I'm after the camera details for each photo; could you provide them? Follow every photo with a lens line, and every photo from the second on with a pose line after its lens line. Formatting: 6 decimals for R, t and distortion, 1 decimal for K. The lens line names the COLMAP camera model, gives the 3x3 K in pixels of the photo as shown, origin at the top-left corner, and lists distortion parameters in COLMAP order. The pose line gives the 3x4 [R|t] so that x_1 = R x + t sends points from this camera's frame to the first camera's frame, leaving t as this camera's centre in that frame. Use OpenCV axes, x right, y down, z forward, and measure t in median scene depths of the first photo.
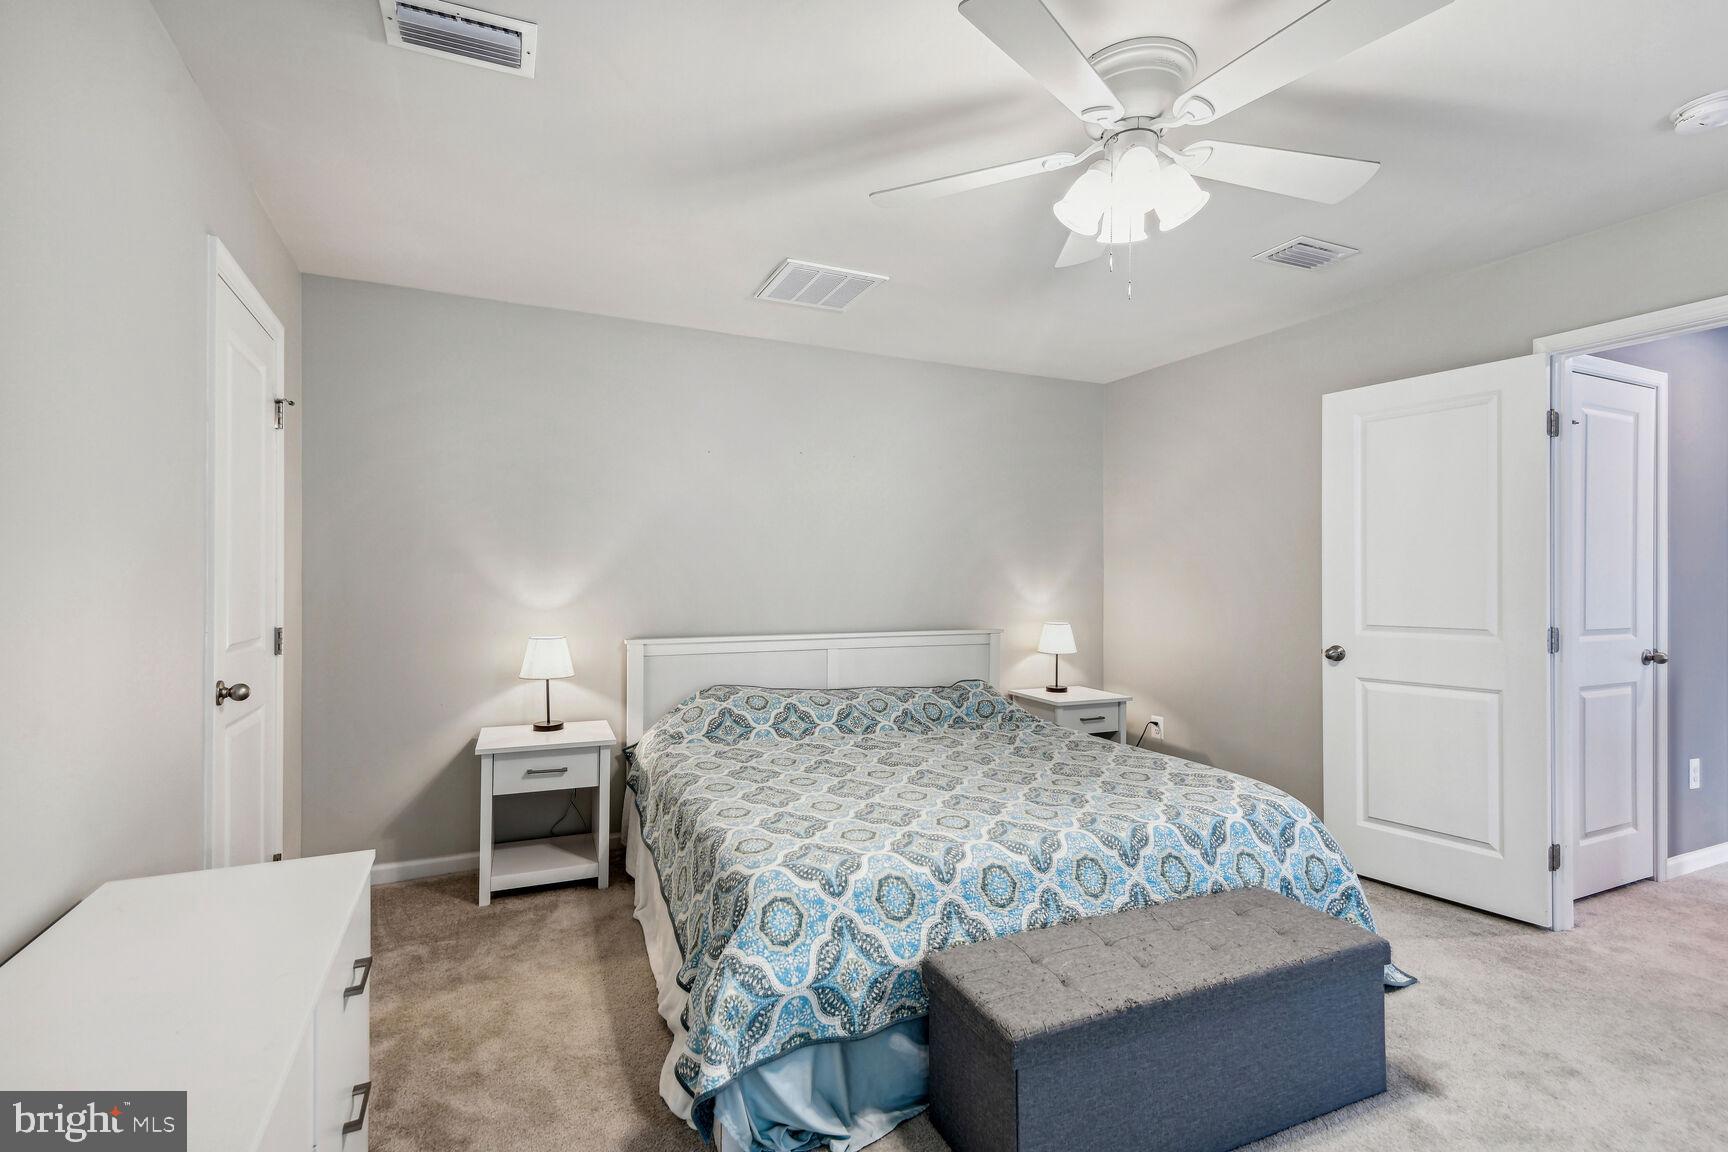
lens RADIAL K [[796.9, 0, 864.7], [0, 796.9, 564.4], [0, 0, 1]] dist [0.033862, -0.019122]
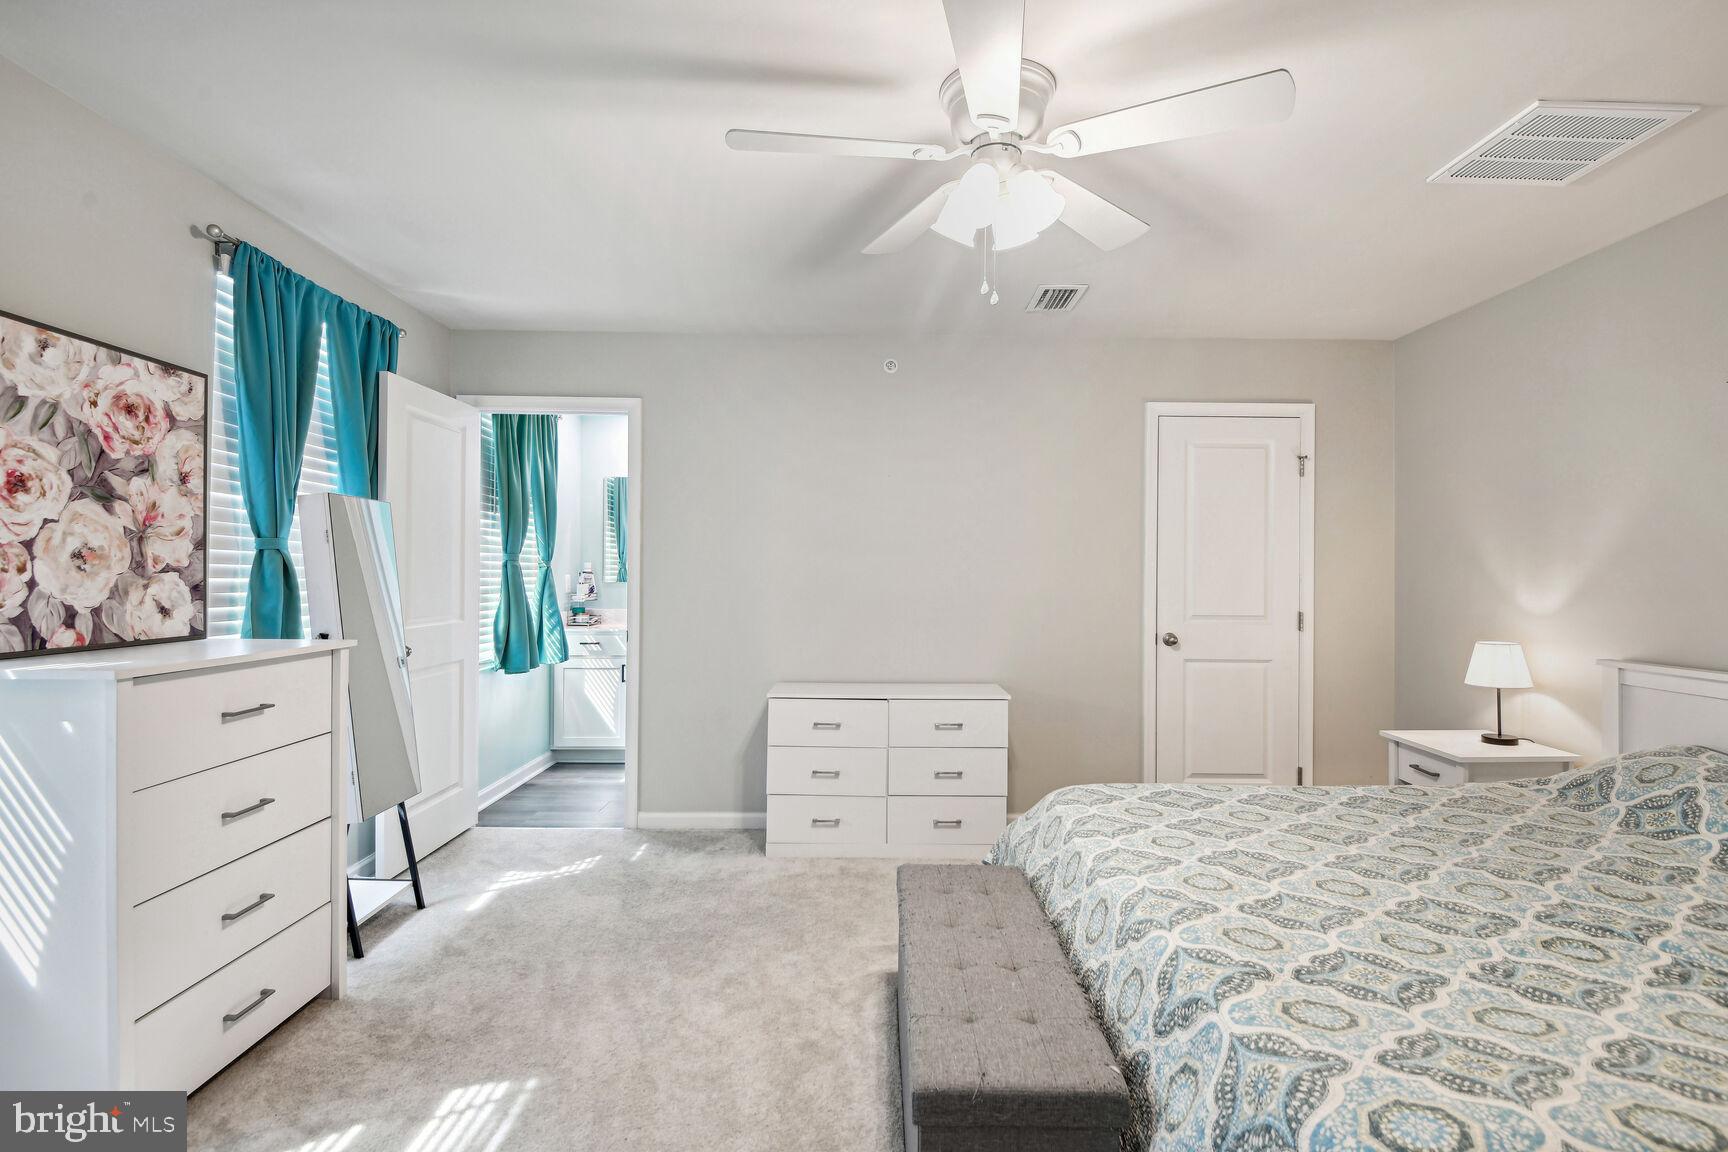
lens RADIAL K [[819.5, 0, 866.3], [0, 819.5, 547.1], [0, 0, 1]] dist [0.000235, -0.020863]
pose [[-0.410903, -0.034481, -0.911027, 1.156878], [0.008958, 0.999084, -0.041854, 0.018705], [0.911635, -0.025359, -0.410218, 1.098678]]
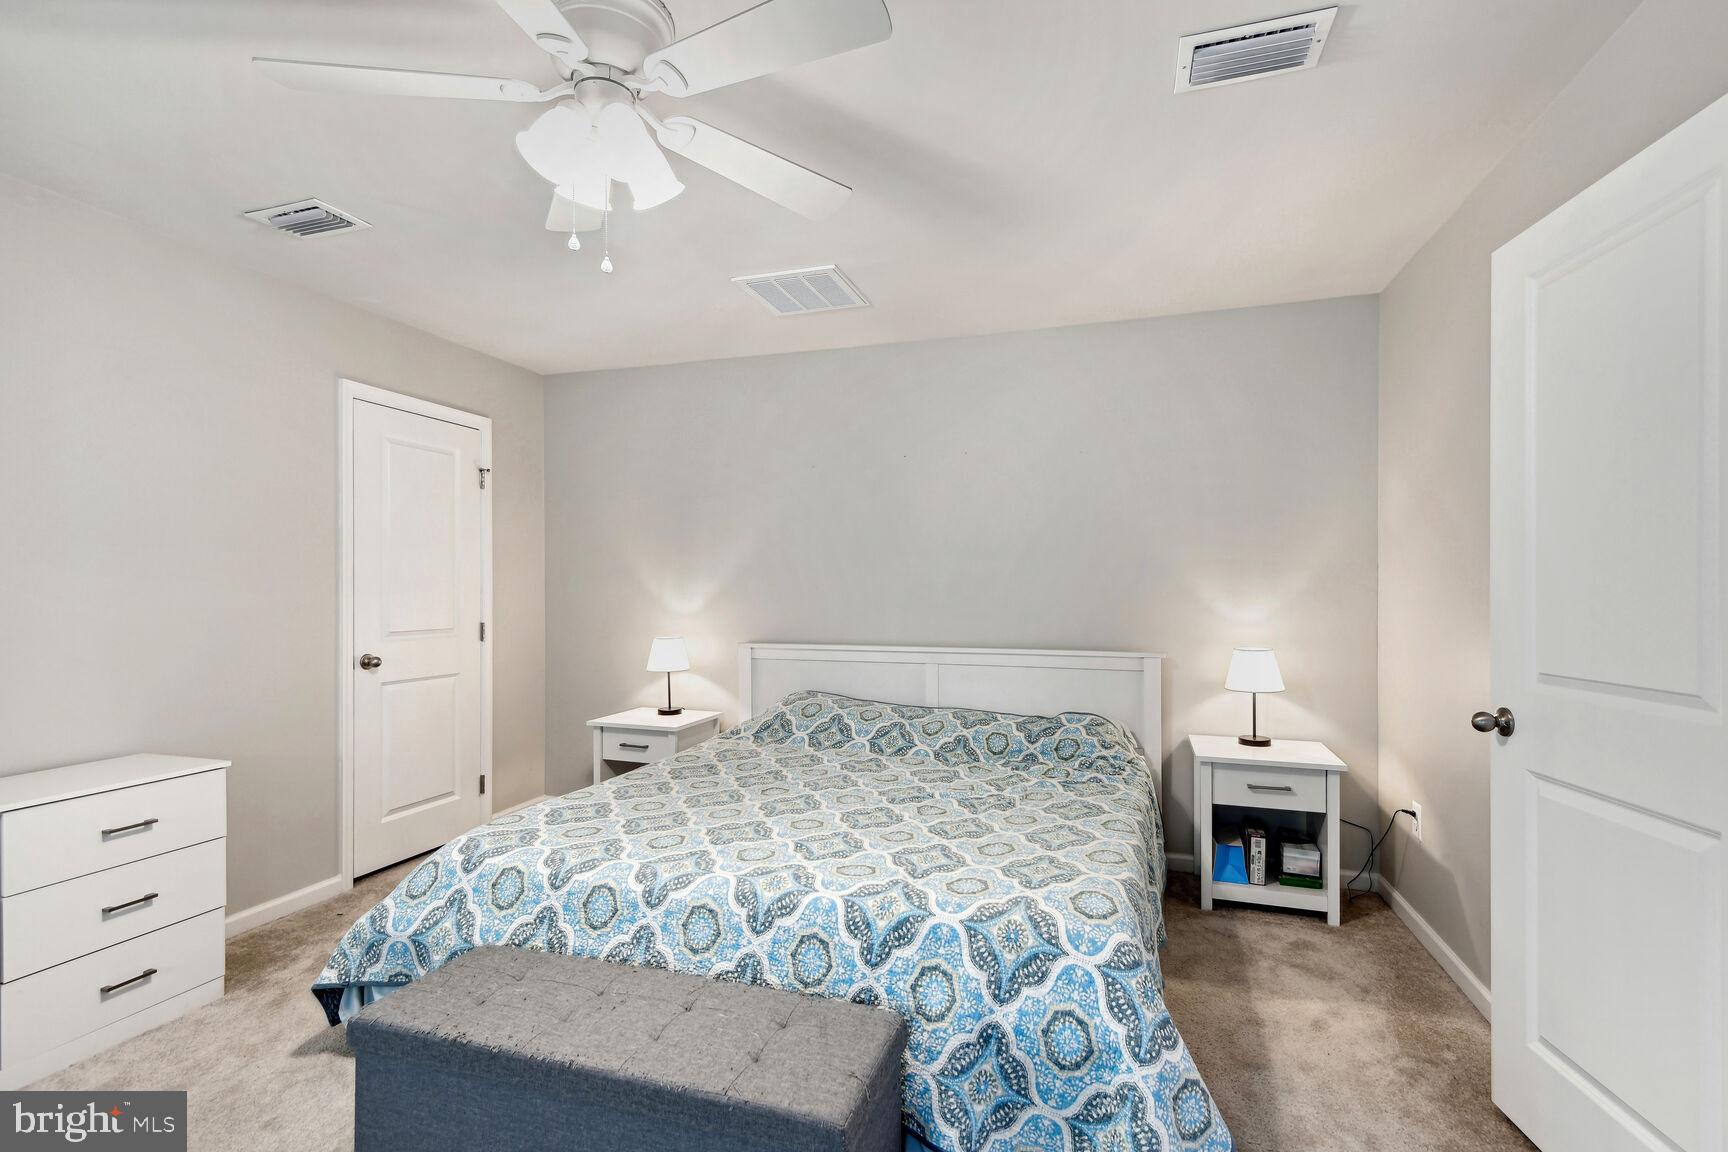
lens RADIAL K [[813.6, 0, 864.0], [0, 813.6, 576.0], [0, 0, 1]] dist [0.061833, -0.056822]
pose [[0.741154, -0.011634, -0.671234, 0.982239], [0.015001, 0.999887, -0.000767, 0.005715], [0.671167, -0.009501, 0.741245, 0.436768]]
